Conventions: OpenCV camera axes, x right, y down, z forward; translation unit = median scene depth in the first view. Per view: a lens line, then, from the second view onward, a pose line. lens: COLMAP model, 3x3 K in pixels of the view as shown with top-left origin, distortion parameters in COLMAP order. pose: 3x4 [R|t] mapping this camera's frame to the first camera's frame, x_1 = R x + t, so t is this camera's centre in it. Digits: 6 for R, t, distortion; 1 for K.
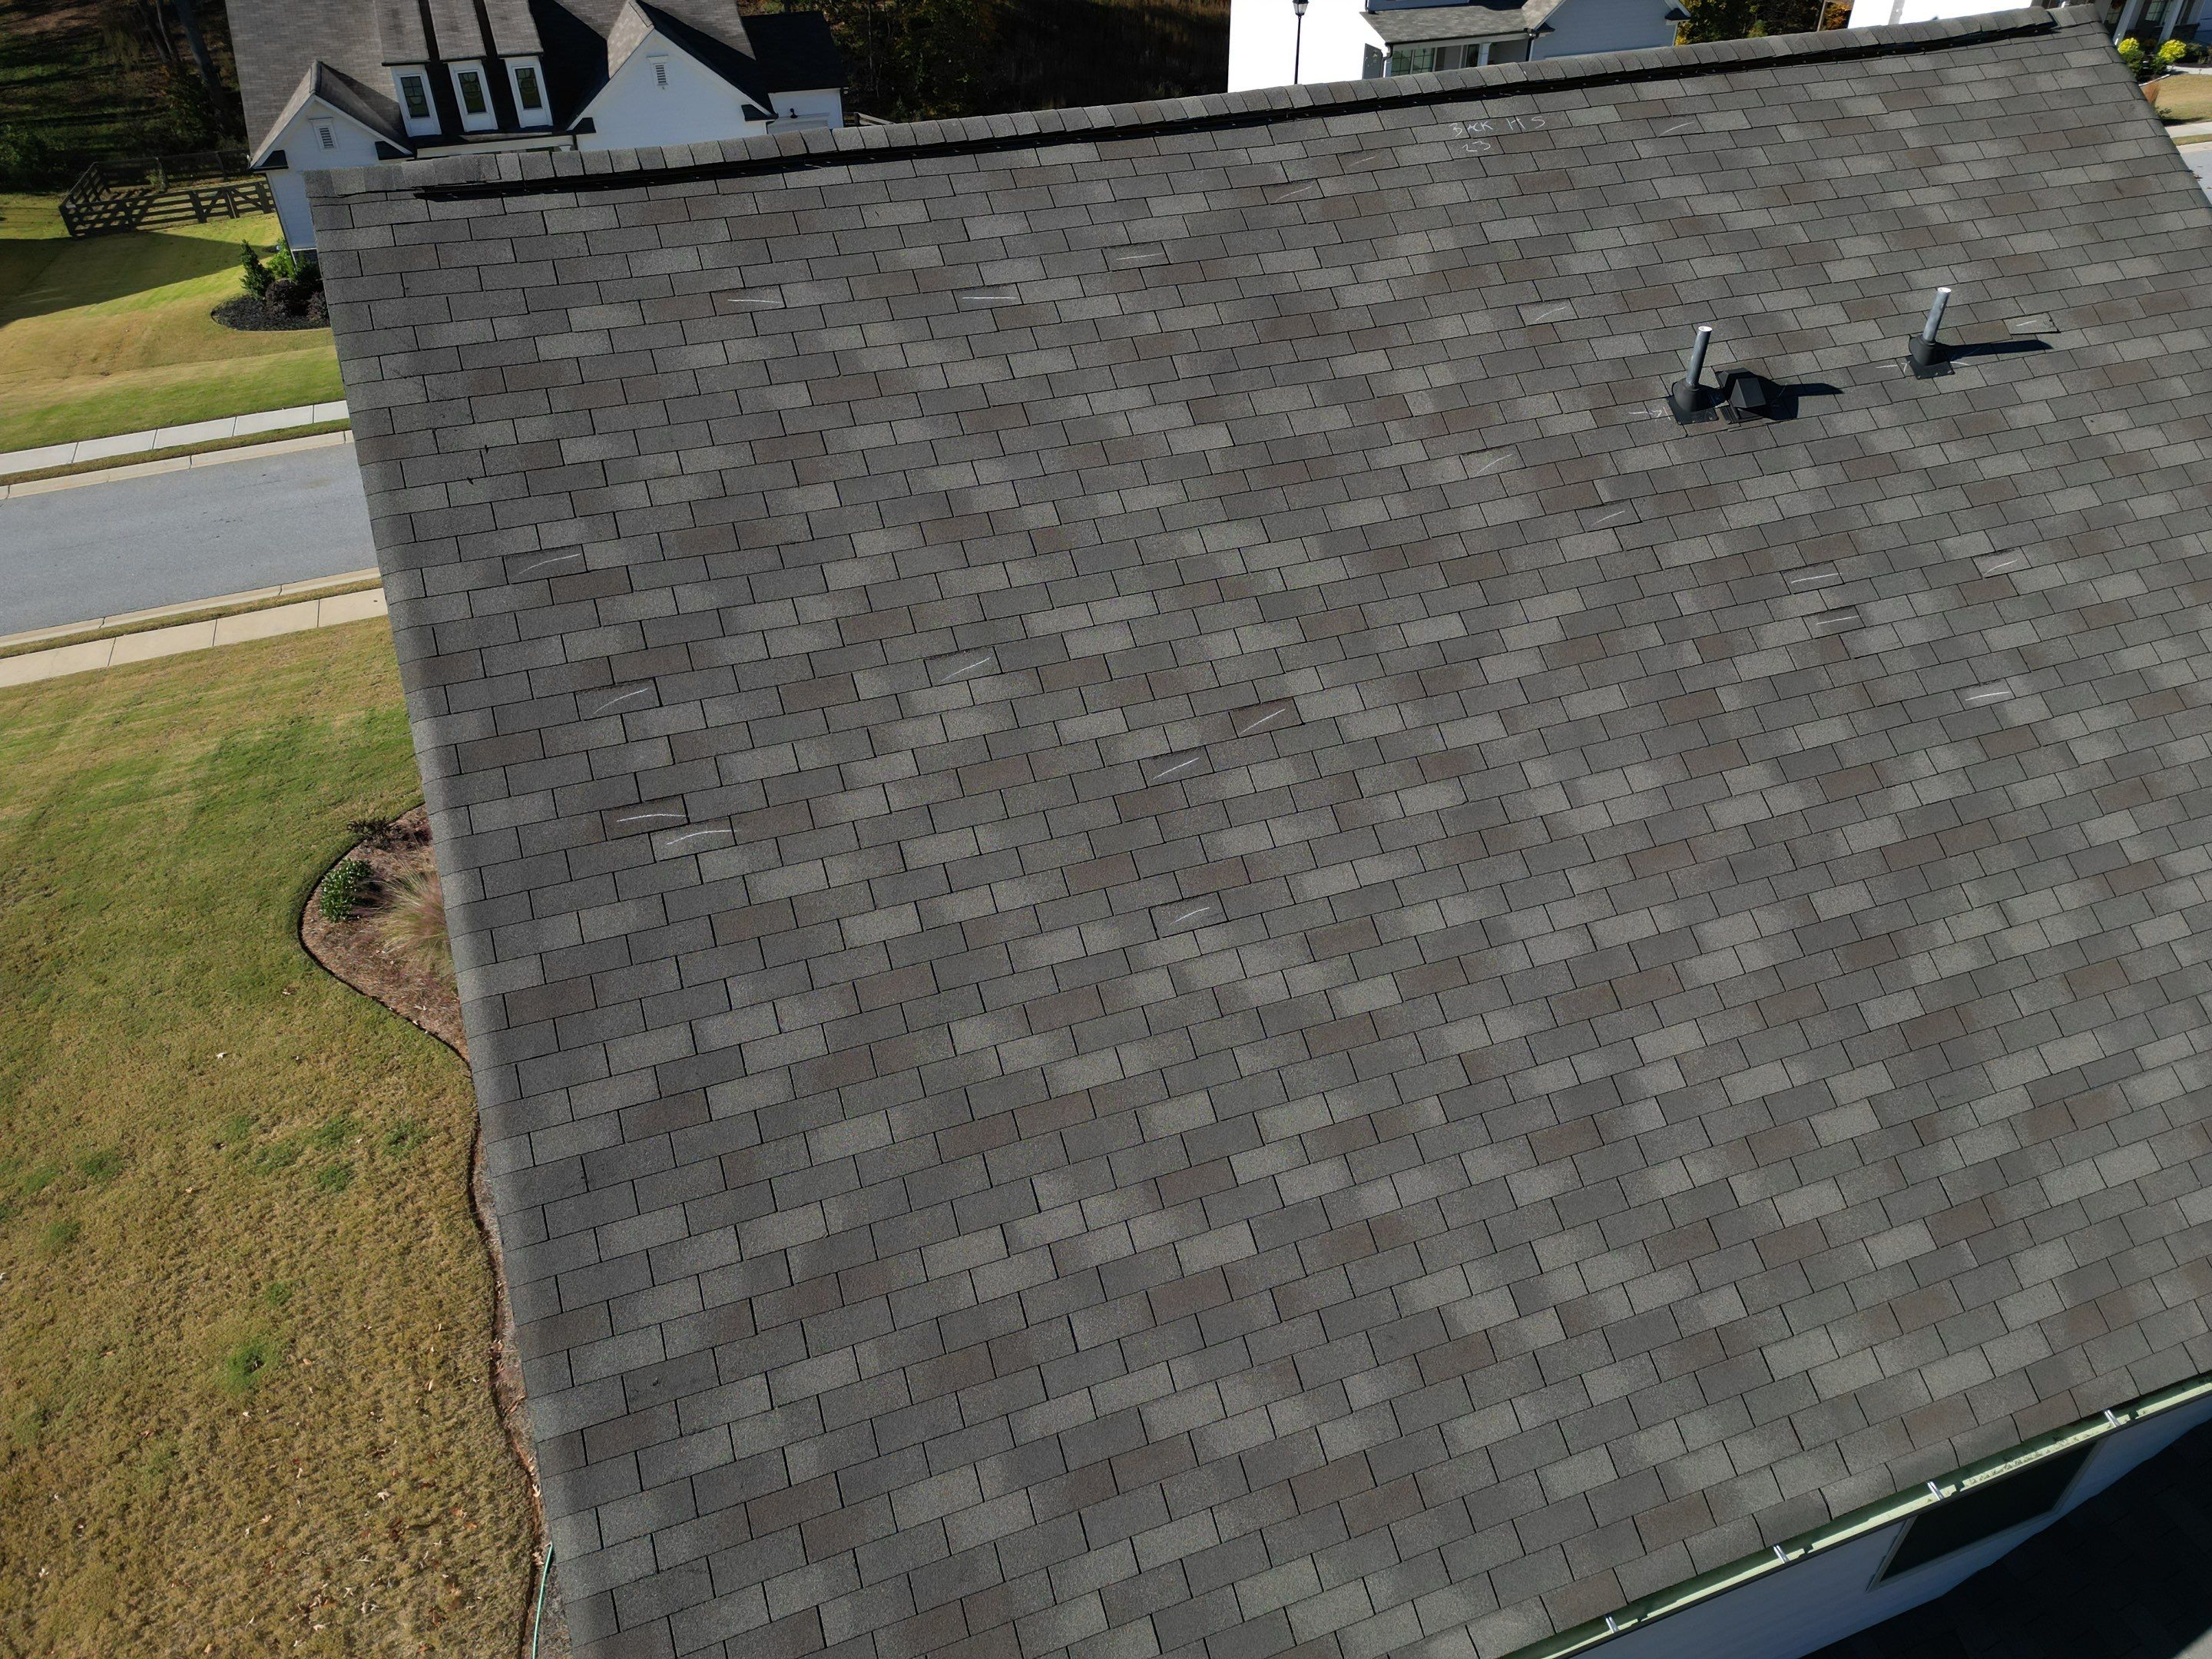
lens RADIAL K [[1556.2, 0, 1101.2], [0, 1556.2, 825.7], [0, 0, 1]] dist [0.010318, 0.003158]
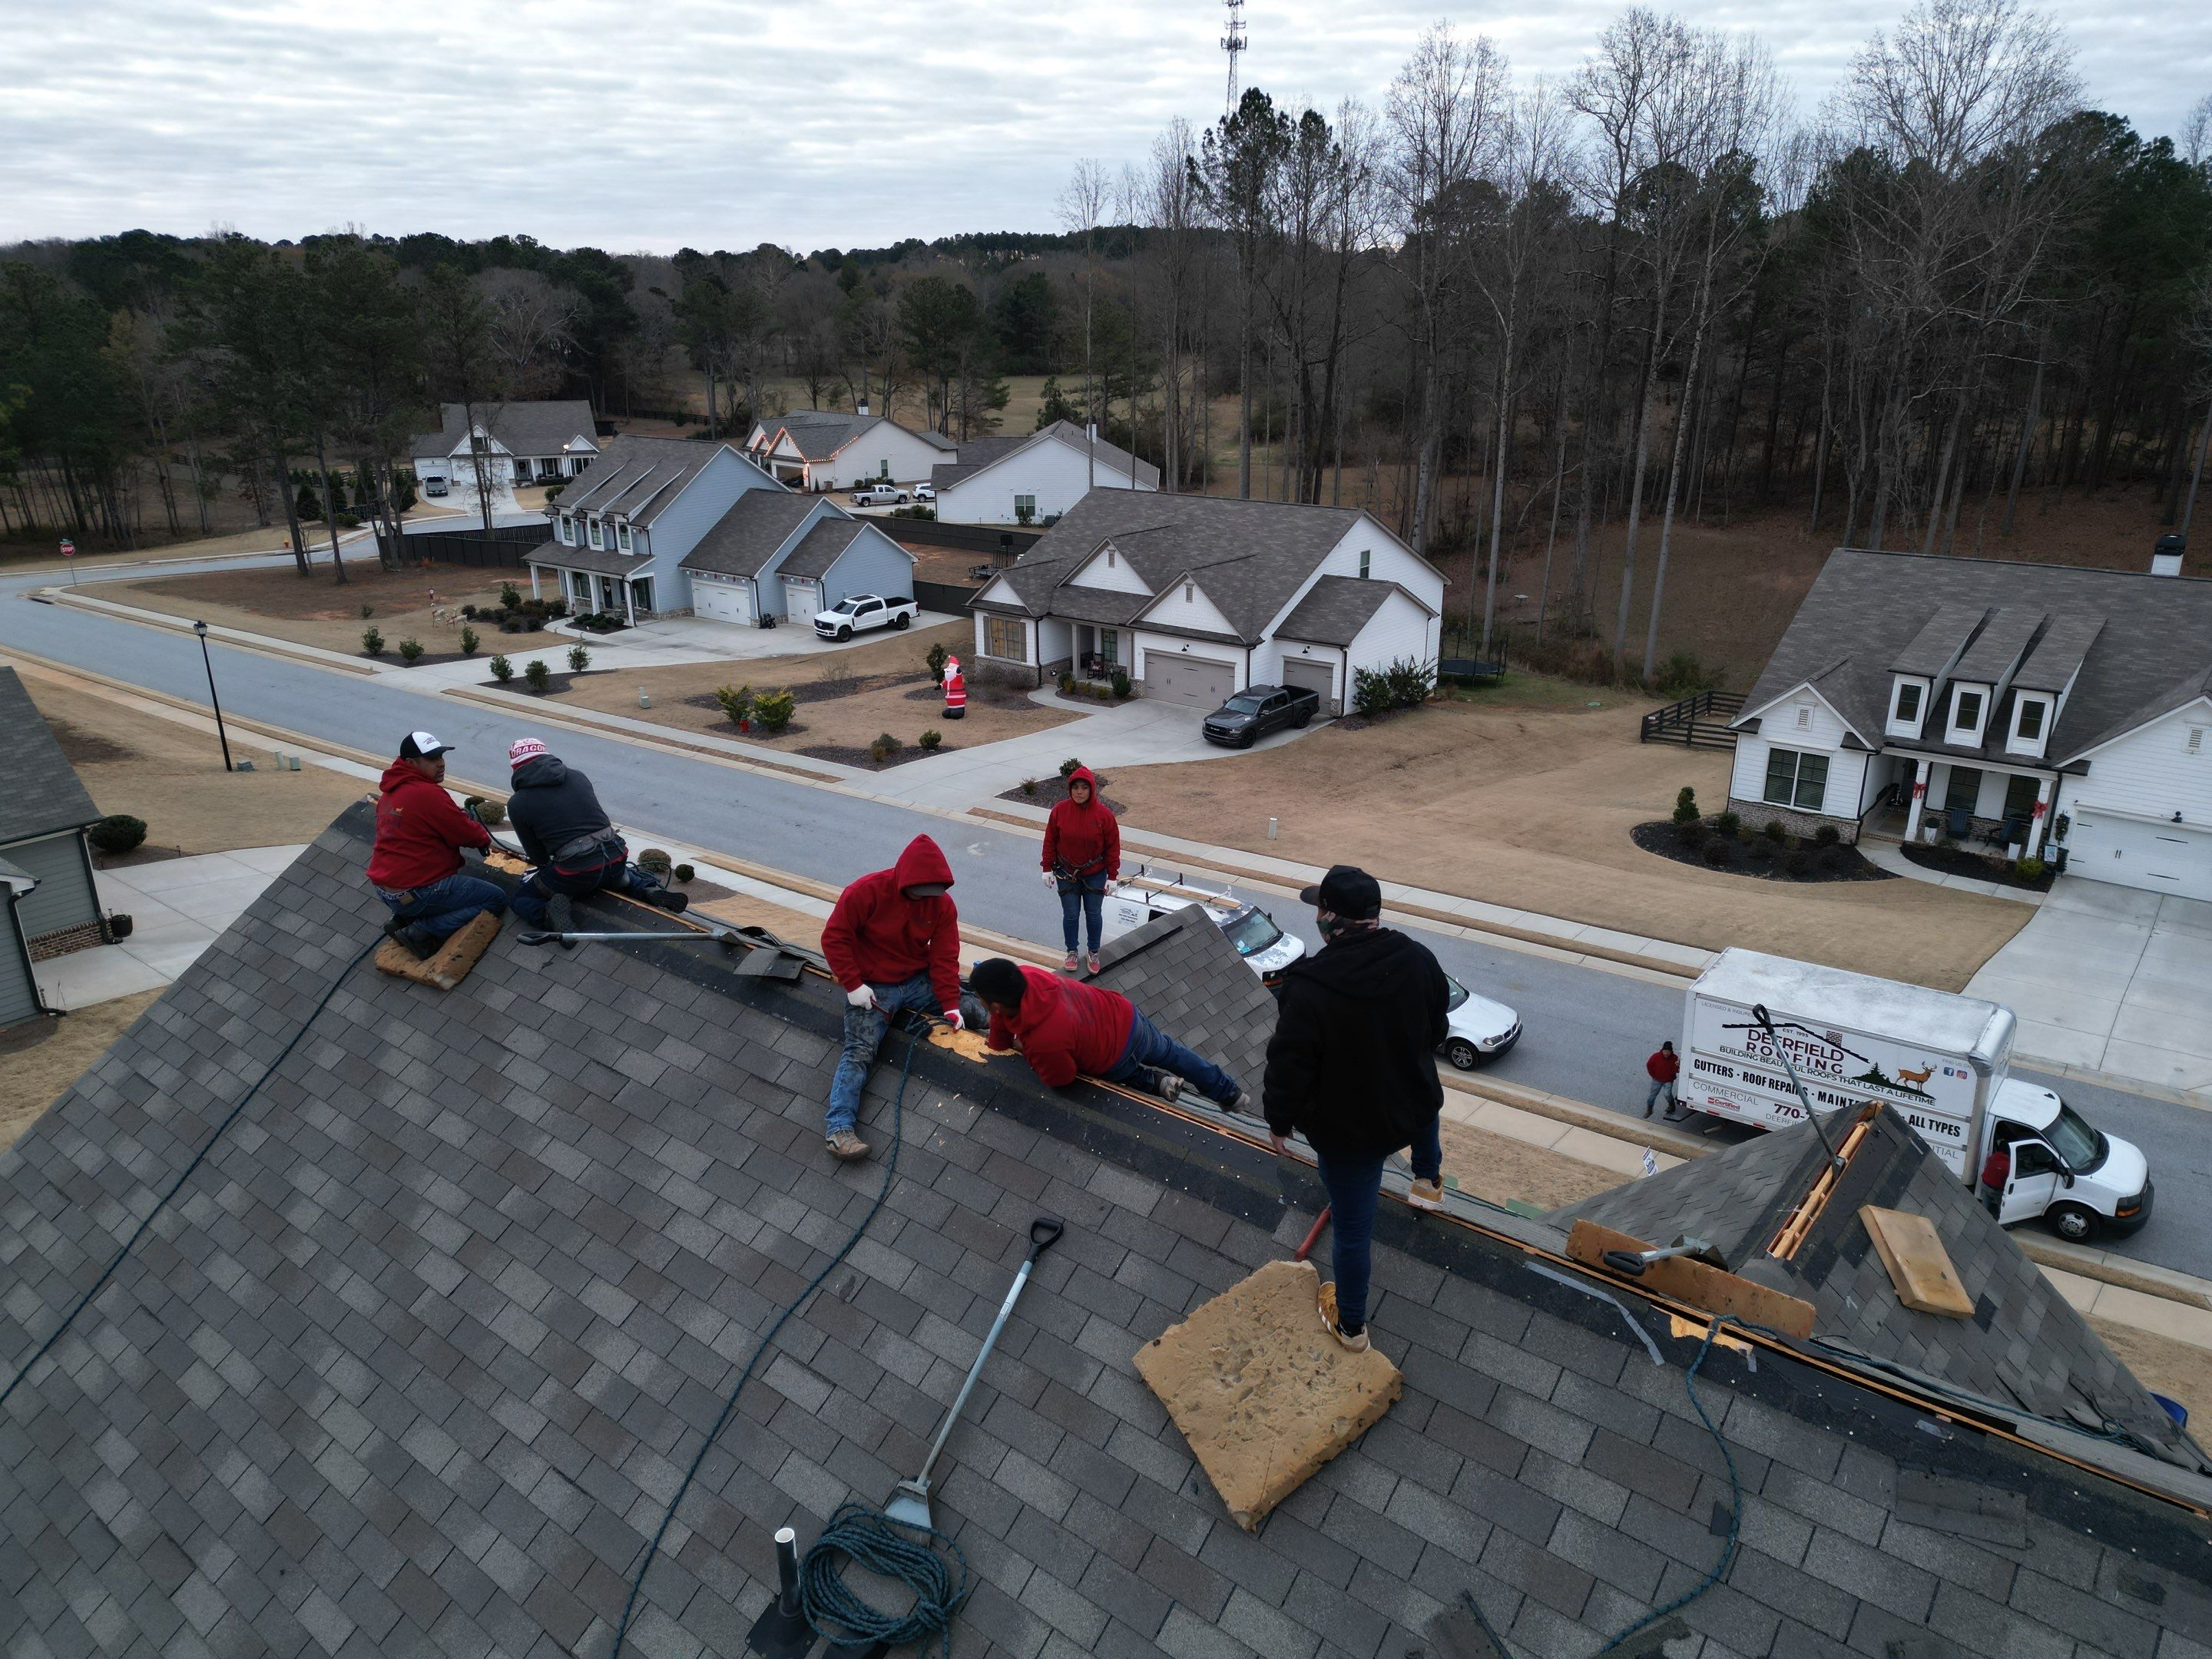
lens RADIAL K [[1556.2, 0, 1103.1], [0, 1556.2, 828.3], [0, 0, 1]] dist [0.010318, 0.003158]
pose [[0.509600, 0.281160, -0.813177, 0.930791], [-0.518453, 0.854600, -0.029421, -0.639911], [0.686669, 0.436587, 0.581272, 0.597859]]
